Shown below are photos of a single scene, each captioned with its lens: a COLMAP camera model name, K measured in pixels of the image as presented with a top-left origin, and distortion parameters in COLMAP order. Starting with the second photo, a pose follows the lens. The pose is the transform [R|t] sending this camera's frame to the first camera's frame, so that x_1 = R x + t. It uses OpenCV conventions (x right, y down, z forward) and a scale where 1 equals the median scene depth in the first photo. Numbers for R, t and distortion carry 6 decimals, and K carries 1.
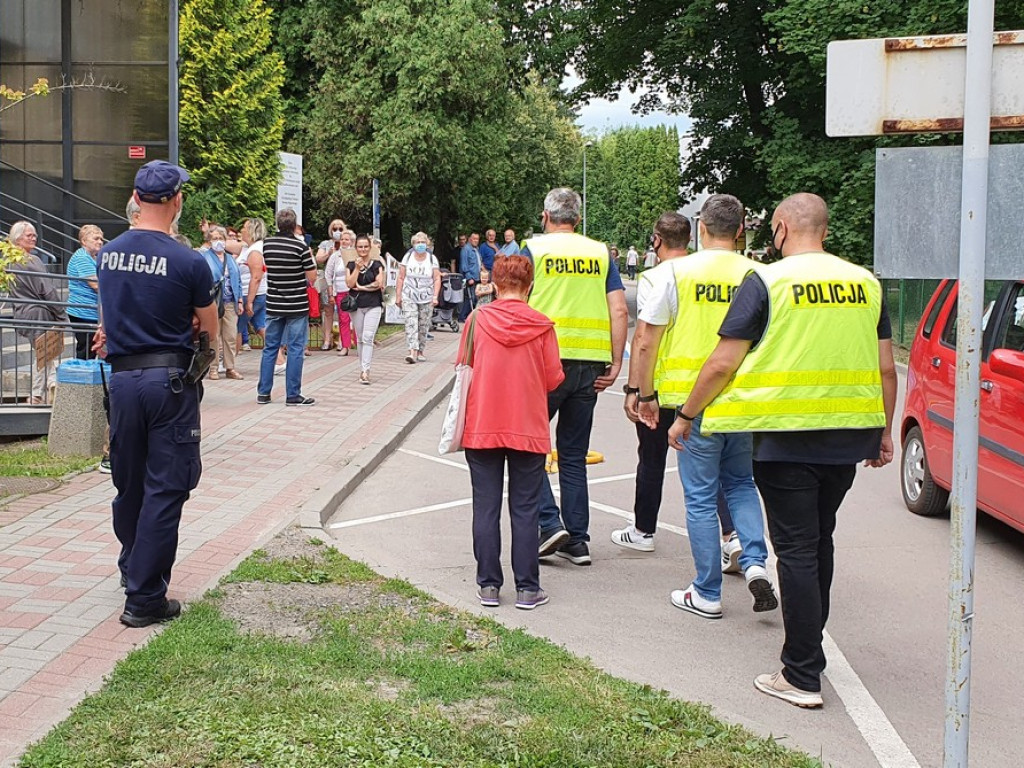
lens RADIAL K [[1330.6, 0, 357.8], [0, 1330.6, 302.8], [0, 0, 1]] dist [0.258649, 0.002439]
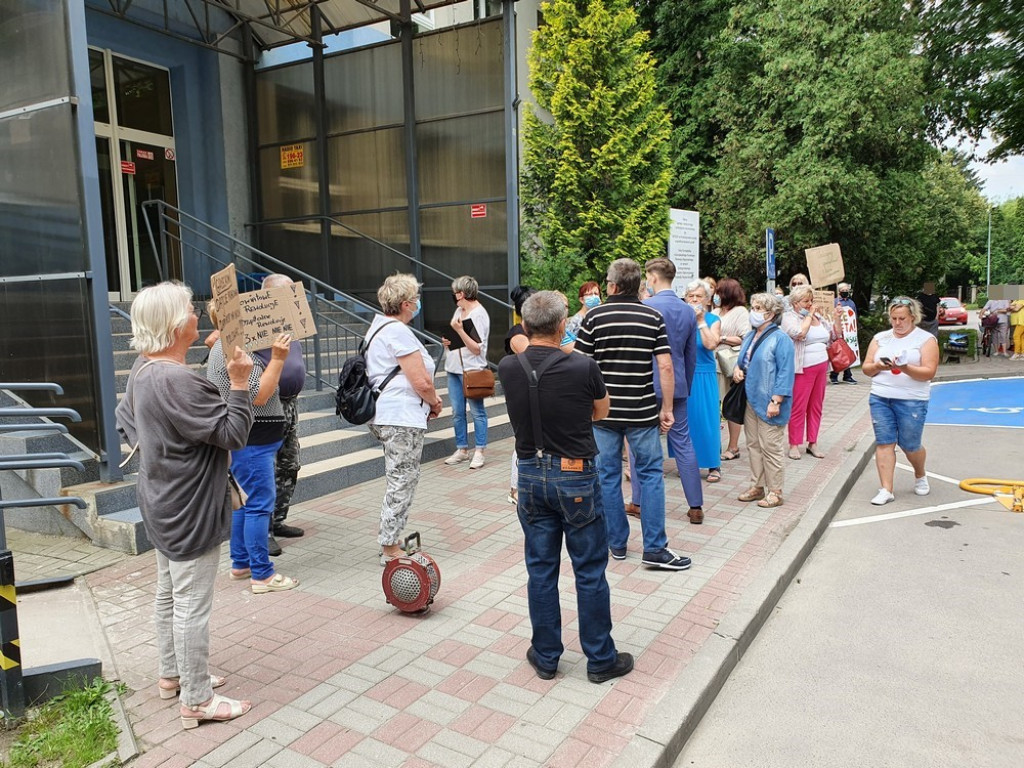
lens RADIAL K [[797.8, 0, 500.3], [0, 797.8, 395.3], [0, 0, 1]] dist [0.014191, 0.013211]
pose [[0.932752, 0.008302, -0.360424, 0.036940], [0.019779, 0.997051, 0.074153, -0.018591], [0.359977, -0.076295, 0.929836, 0.357628]]
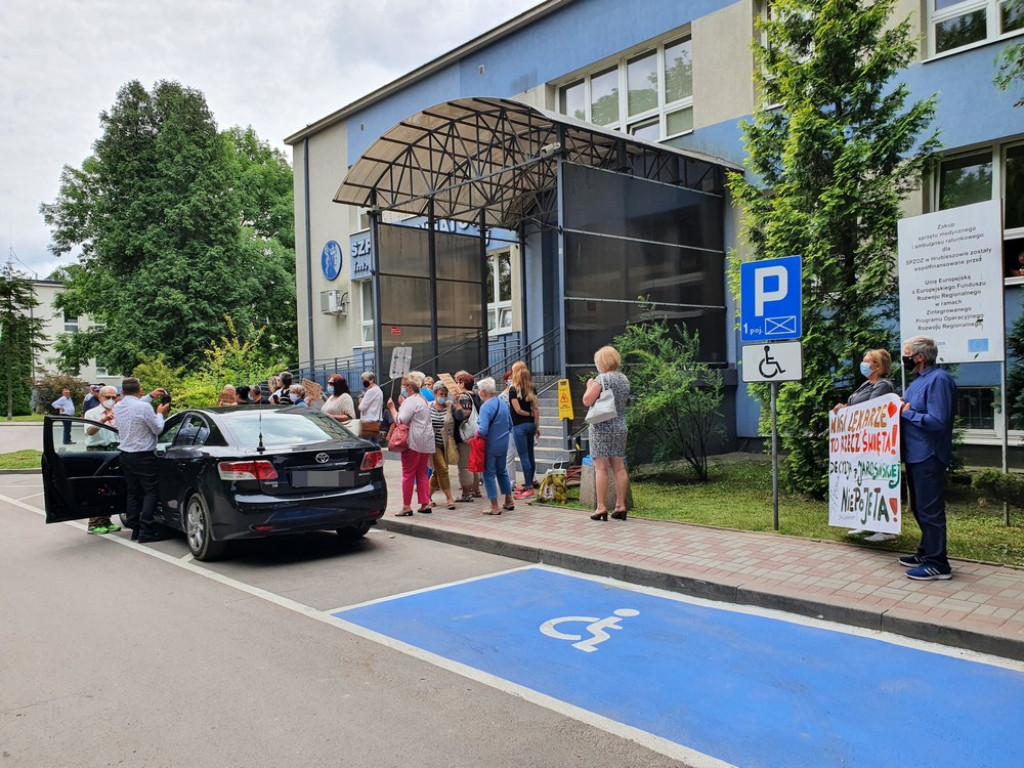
lens RADIAL K [[797.8, 0, 500.3], [0, 797.8, 395.3], [0, 0, 1]] dist [0.014191, 0.013211]
pose [[-0.637402, 0.015681, -0.770372, 0.320907], [-0.009736, 0.999549, 0.028402, -0.038749], [0.770470, 0.025604, -0.636962, 1.027484]]
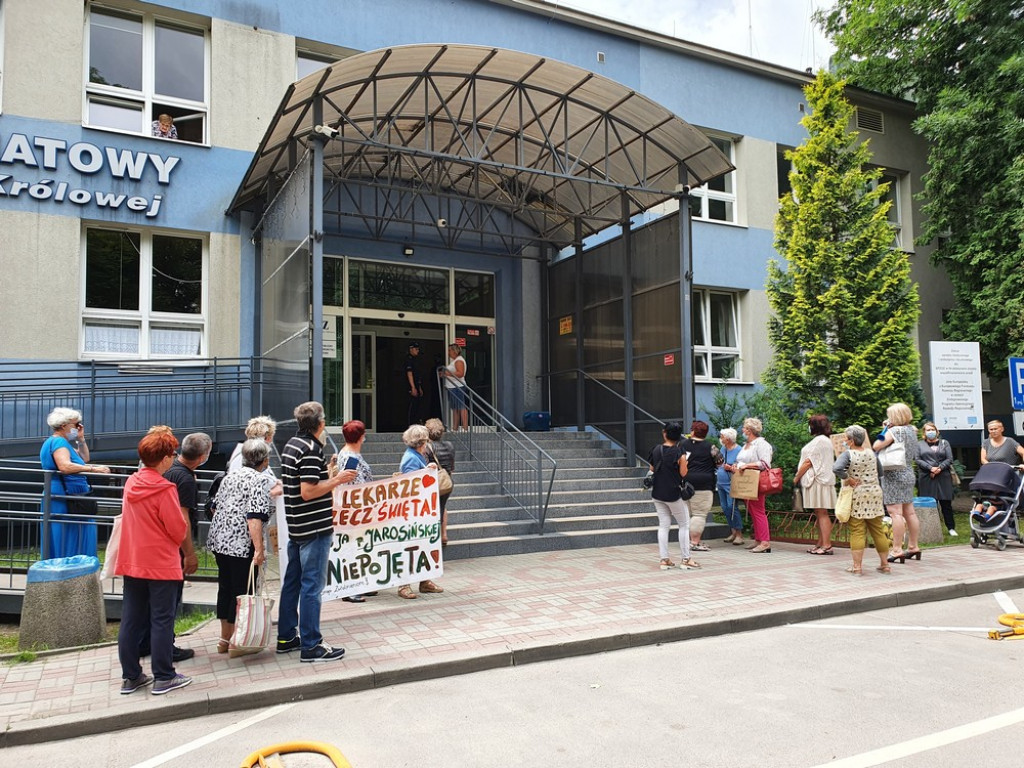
lens RADIAL K [[797.4, 0, 529.2], [0, 797.4, 392.7], [0, 0, 1]] dist [0.017181, 0.003502]
pose [[0.596034, -0.076052, -0.799350, 0.227115], [-0.006514, 0.995014, -0.099525, -0.011276], [0.802933, 0.064527, 0.592567, 0.371426]]
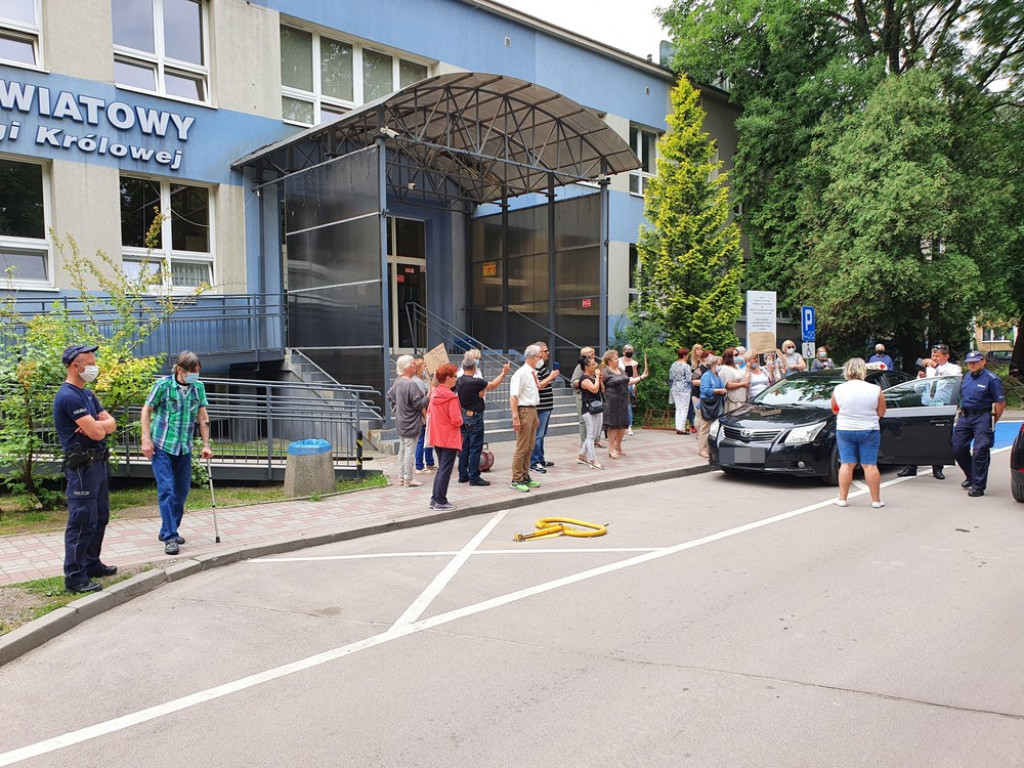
lens RADIAL K [[797.8, 0, 500.3], [0, 797.8, 395.3], [0, 0, 1]] dist [0.014191, 0.013211]
pose [[0.782978, 0.012131, -0.621931, 0.251945], [-0.003215, 0.999875, 0.015456, -0.012354], [0.622041, -0.010102, 0.782919, 0.149445]]
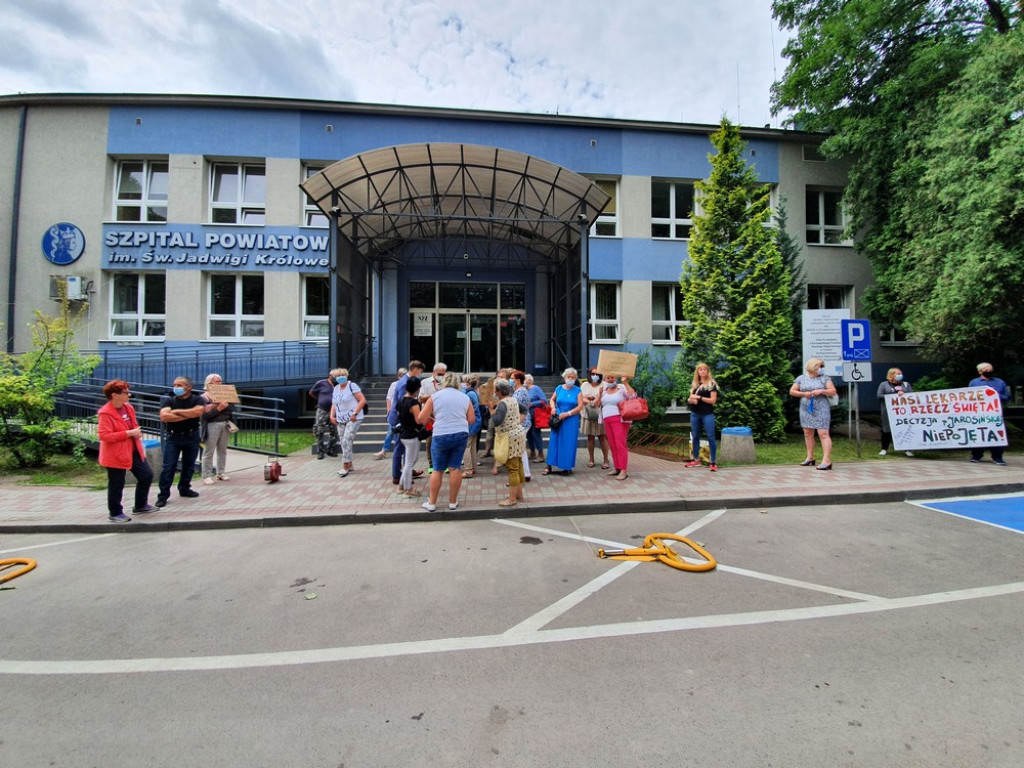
lens RADIAL K [[418.8, 0, 522.2], [0, 418.8, 371.0], [0, 0, 1]] dist [0.002043, -0.013452]
pose [[0.258293, -0.042670, -0.965124, 0.255164], [-0.026758, 0.998325, -0.051299, -0.021021], [0.965696, 0.039075, 0.256718, 0.580417]]
